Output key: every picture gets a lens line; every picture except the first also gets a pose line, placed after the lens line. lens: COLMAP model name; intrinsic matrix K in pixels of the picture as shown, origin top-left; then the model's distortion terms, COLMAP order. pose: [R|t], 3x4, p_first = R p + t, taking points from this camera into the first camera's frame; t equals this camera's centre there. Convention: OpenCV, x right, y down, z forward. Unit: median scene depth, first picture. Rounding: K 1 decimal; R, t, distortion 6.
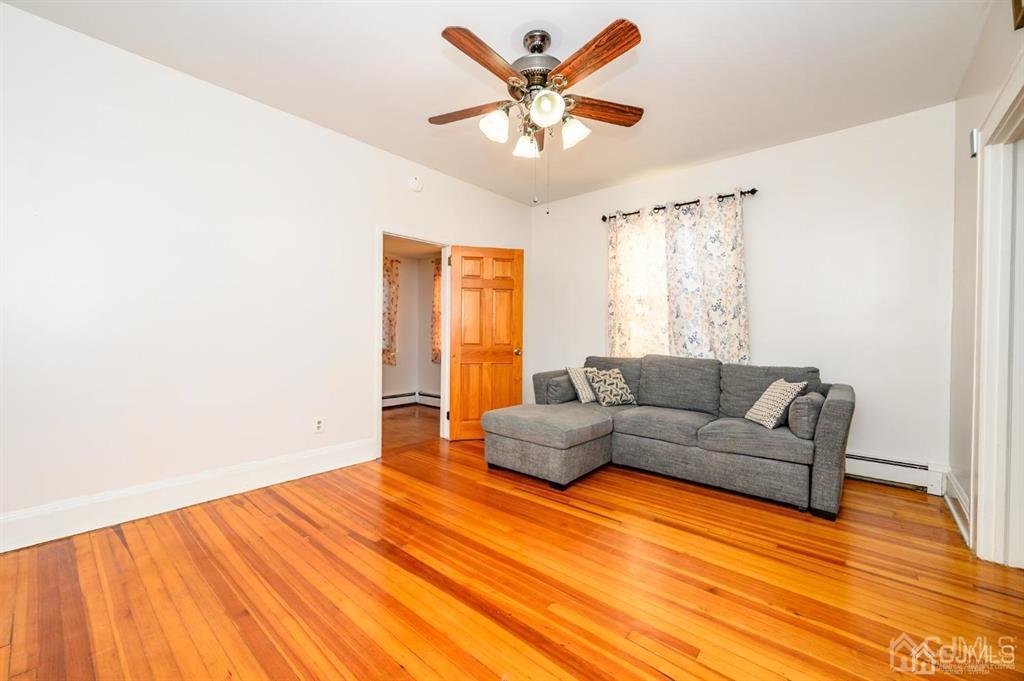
lens RADIAL K [[407.0, 0, 512.9], [0, 407.0, 337.3], [0, 0, 1]] dist [0.003938, 0.000291]
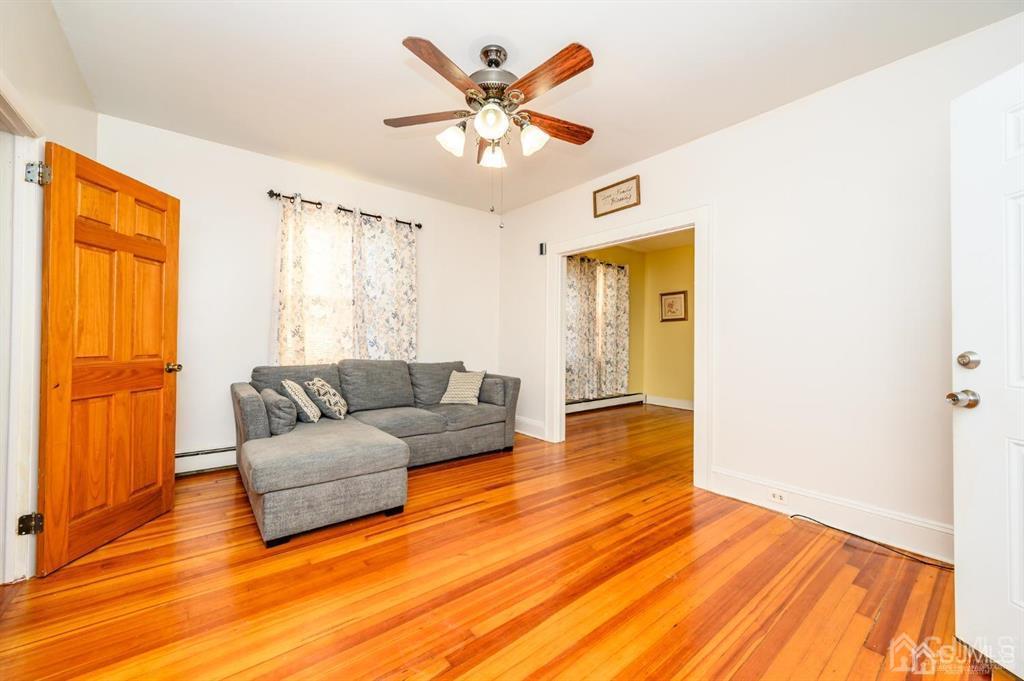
lens RADIAL K [[402.3, 0, 510.3], [0, 402.3, 337.2], [0, 0, 1]] dist [0.000286, -0.000223]
pose [[0.180217, 0.003037, 0.983622, -0.705602], [-0.000589, 0.999995, -0.002980, -0.010370], [-0.983627, -0.000042, 0.180218, 0.591659]]
